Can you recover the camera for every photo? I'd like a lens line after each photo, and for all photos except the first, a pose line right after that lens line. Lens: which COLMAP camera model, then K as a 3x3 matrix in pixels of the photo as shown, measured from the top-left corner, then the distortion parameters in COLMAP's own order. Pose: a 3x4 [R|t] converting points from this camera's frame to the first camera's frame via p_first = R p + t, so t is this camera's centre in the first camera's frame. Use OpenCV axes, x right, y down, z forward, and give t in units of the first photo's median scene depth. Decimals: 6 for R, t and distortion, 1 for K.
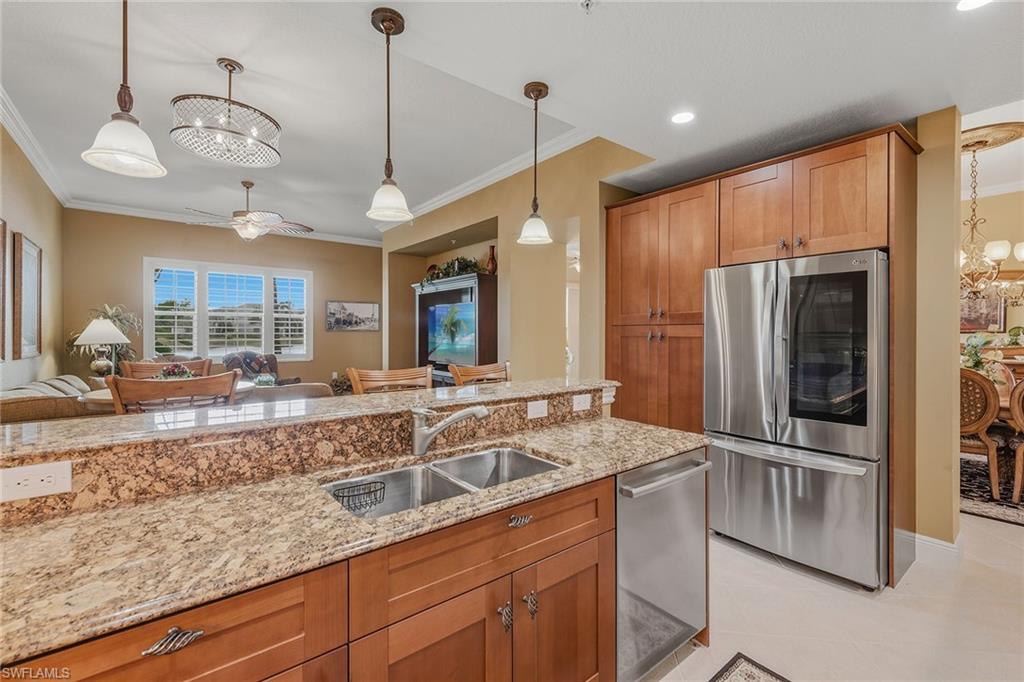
lens RADIAL K [[436.5, 0, 513.3], [0, 436.5, 335.2], [0, 0, 1]] dist [0.001739, -0.000298]
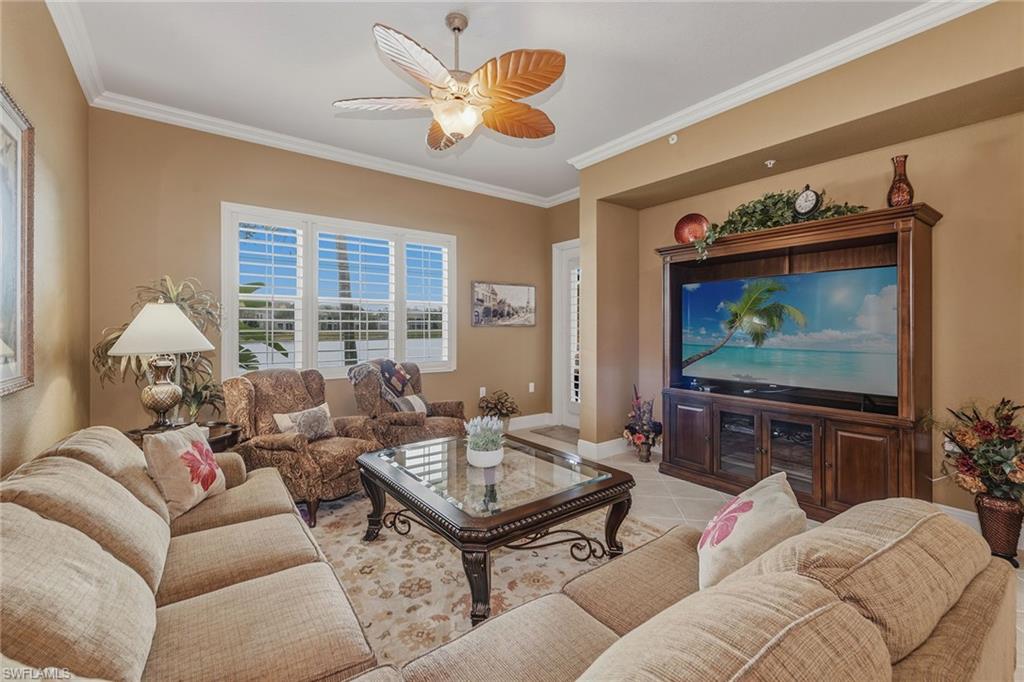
lens RADIAL K [[436.5, 0, 519.5], [0, 436.5, 330.0], [0, 0, 1]] dist [0.001739, -0.000298]
pose [[0.999627, -0.005482, -0.026751, -0.520757], [0.005387, 0.999979, -0.003604, -0.001674], [0.026771, 0.003459, 0.999636, 0.511928]]
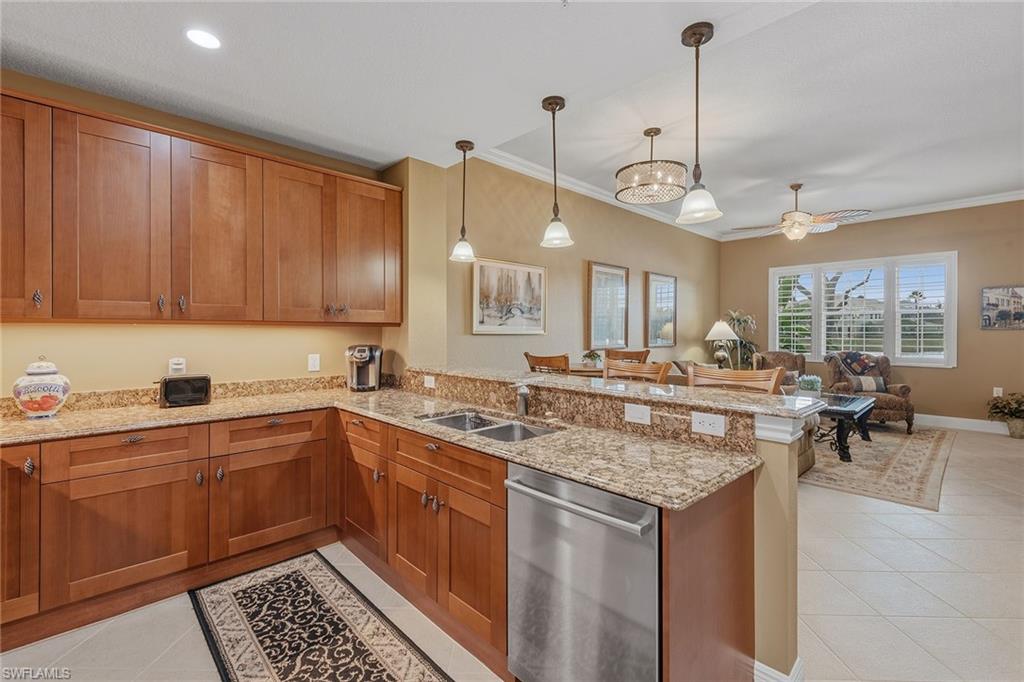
lens RADIAL K [[436.5, 0, 518.8], [0, 436.5, 339.3], [0, 0, 1]] dist [0.001739, -0.000298]
pose [[0.096885, 0.016190, -0.995164, 0.344933], [-0.006375, 0.999857, 0.015646, 0.000952], [0.995275, 0.004829, 0.096974, 0.246822]]
